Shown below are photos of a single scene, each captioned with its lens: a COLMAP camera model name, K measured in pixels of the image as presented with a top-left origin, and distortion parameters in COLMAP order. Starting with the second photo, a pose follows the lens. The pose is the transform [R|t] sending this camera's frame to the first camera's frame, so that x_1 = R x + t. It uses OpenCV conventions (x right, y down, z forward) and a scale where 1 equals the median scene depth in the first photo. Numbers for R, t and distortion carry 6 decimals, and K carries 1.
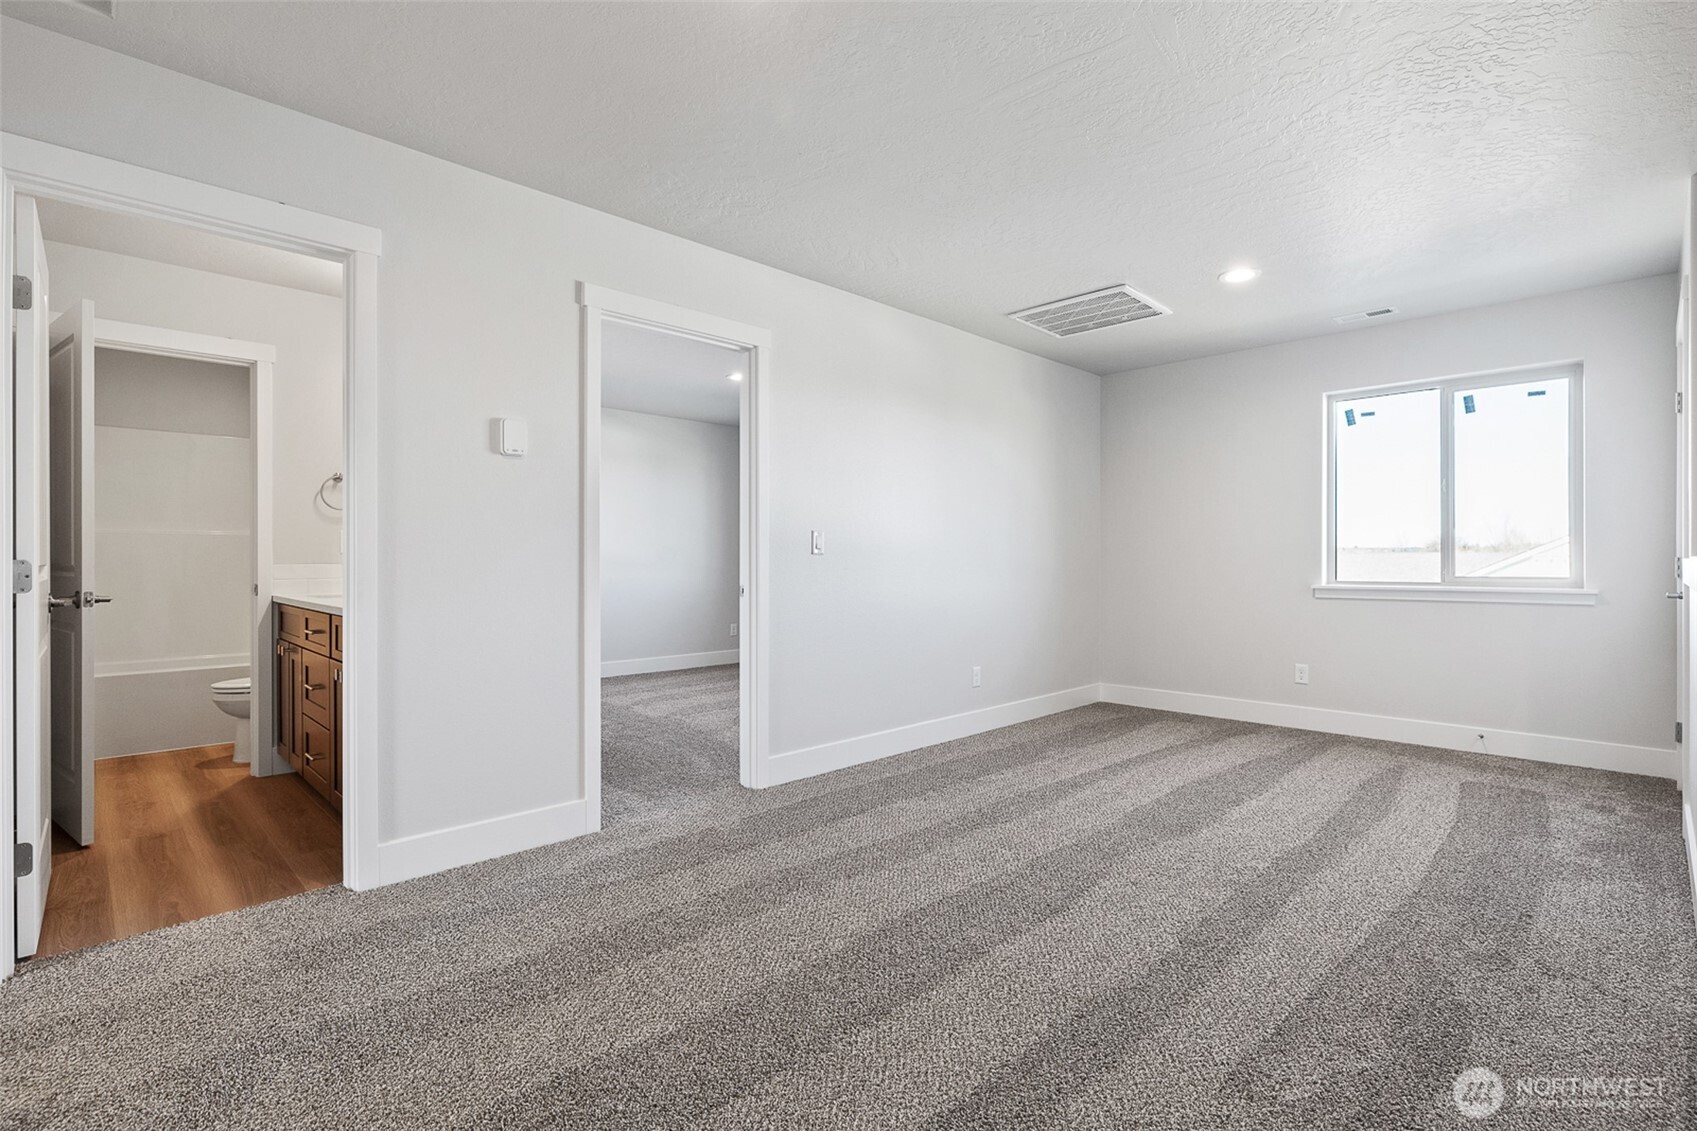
lens RADIAL K [[797.9, 0, 854.3], [0, 797.9, 560.2], [0, 0, 1]] dist [-0.000342, 0.000661]
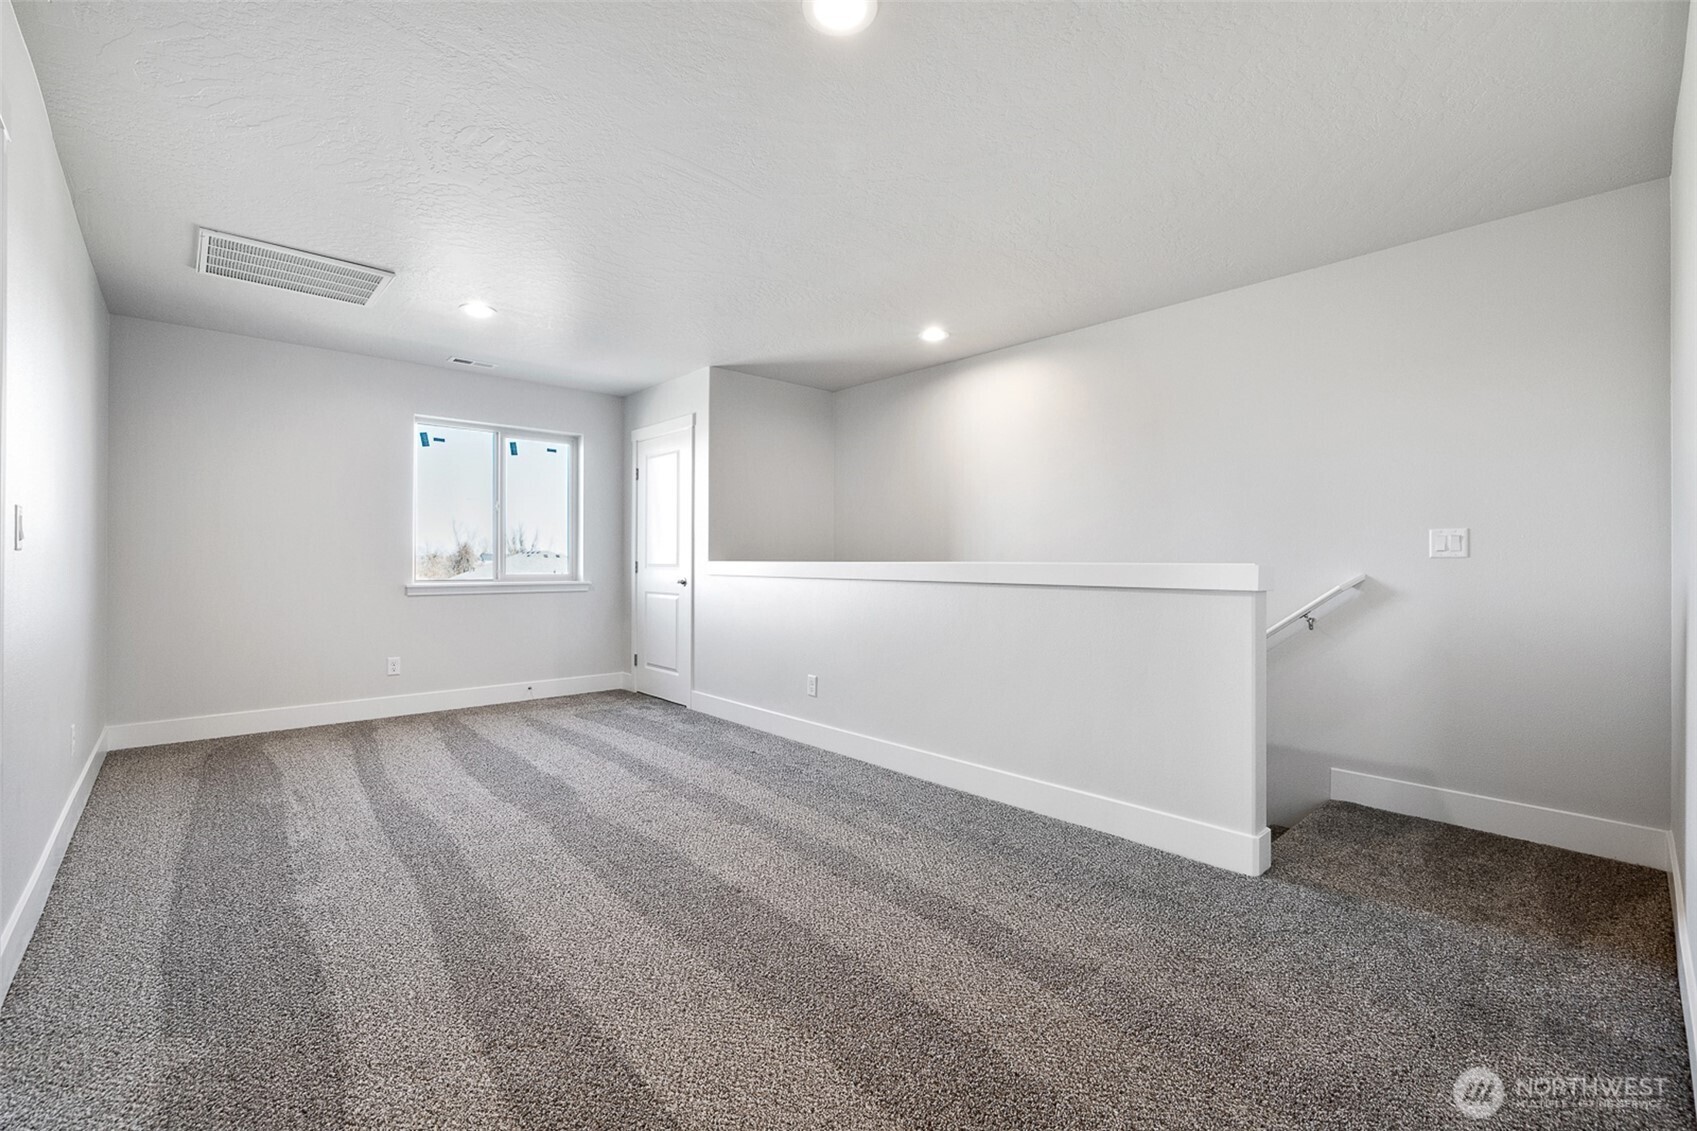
lens RADIAL K [[717.2, 0, 853.1], [0, 717.2, 565.3], [0, 0, 1]] dist [0.010520, -0.001956]
pose [[0.043335, -0.002534, 0.999057, -0.605797], [-0.002420, 0.999994, 0.002641, 0.000377], [-0.999058, -0.002532, 0.043329, 0.503378]]
